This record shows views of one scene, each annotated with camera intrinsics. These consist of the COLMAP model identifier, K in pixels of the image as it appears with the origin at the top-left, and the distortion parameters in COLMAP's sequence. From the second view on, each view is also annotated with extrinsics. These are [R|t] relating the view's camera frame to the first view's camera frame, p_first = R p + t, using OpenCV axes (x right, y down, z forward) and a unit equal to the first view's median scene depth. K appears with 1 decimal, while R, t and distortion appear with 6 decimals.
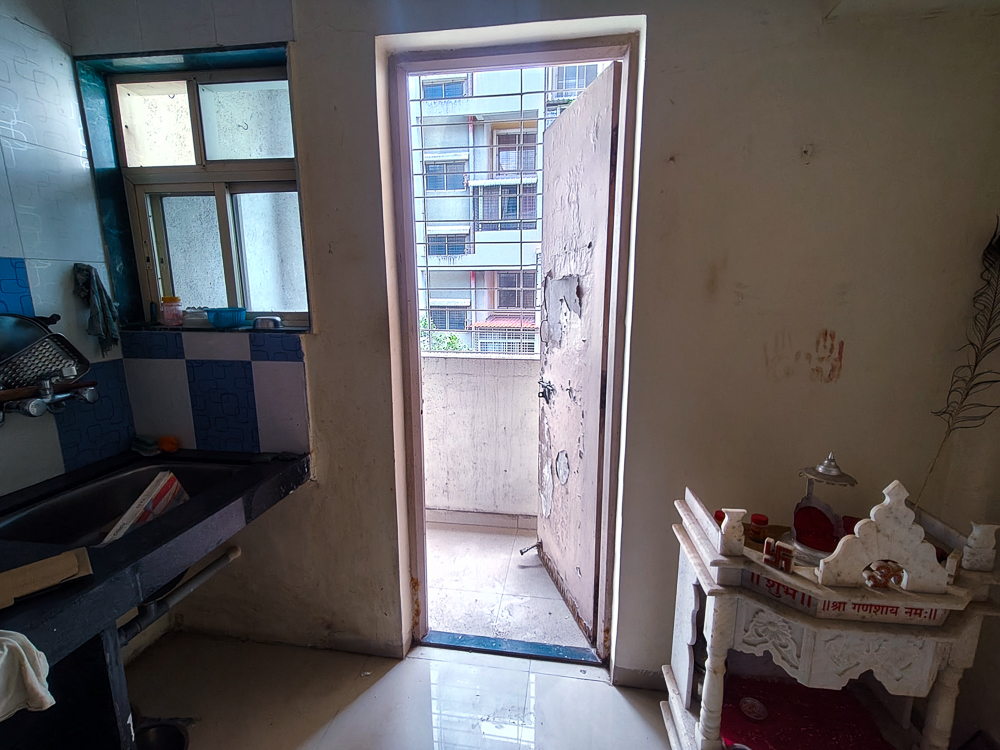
lens RADIAL K [[470.6, 0, 500.2], [0, 470.6, 378.5], [0, 0, 1]] dist [0.003075, -0.000134]
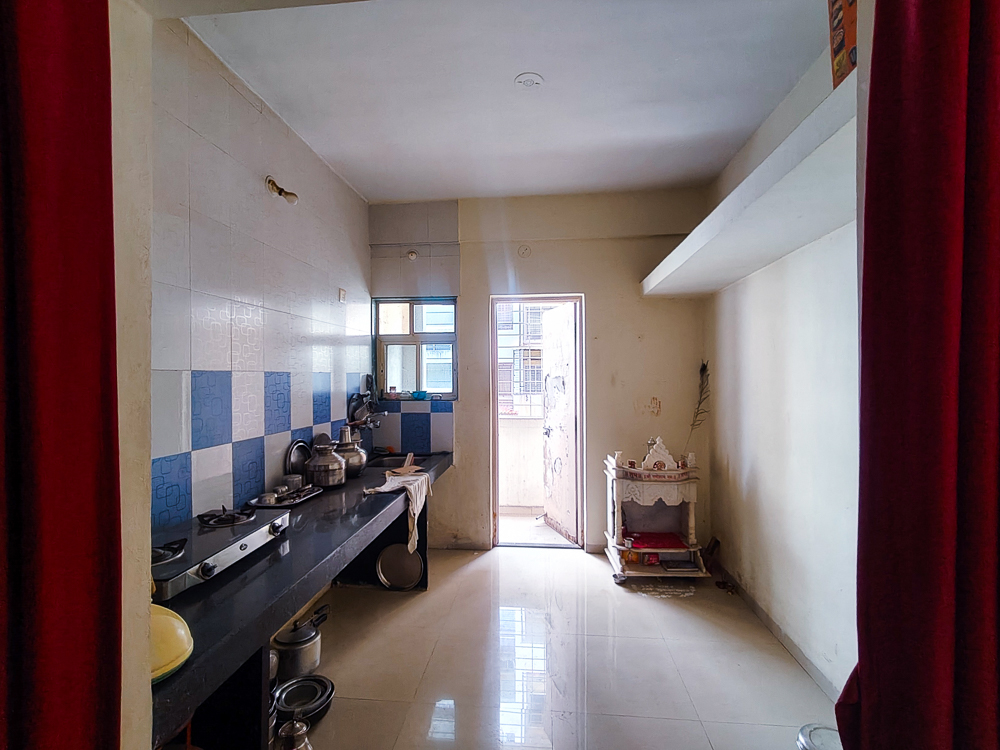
lens RADIAL K [[470.6, 0, 500.6], [0, 470.6, 374.5], [0, 0, 1]] dist [0.003075, -0.000134]
pose [[0.997413, -0.003570, 0.071792, -0.338025], [0.017292, 0.981352, -0.191440, 0.233318], [-0.069770, 0.192186, 0.978875, -1.387203]]
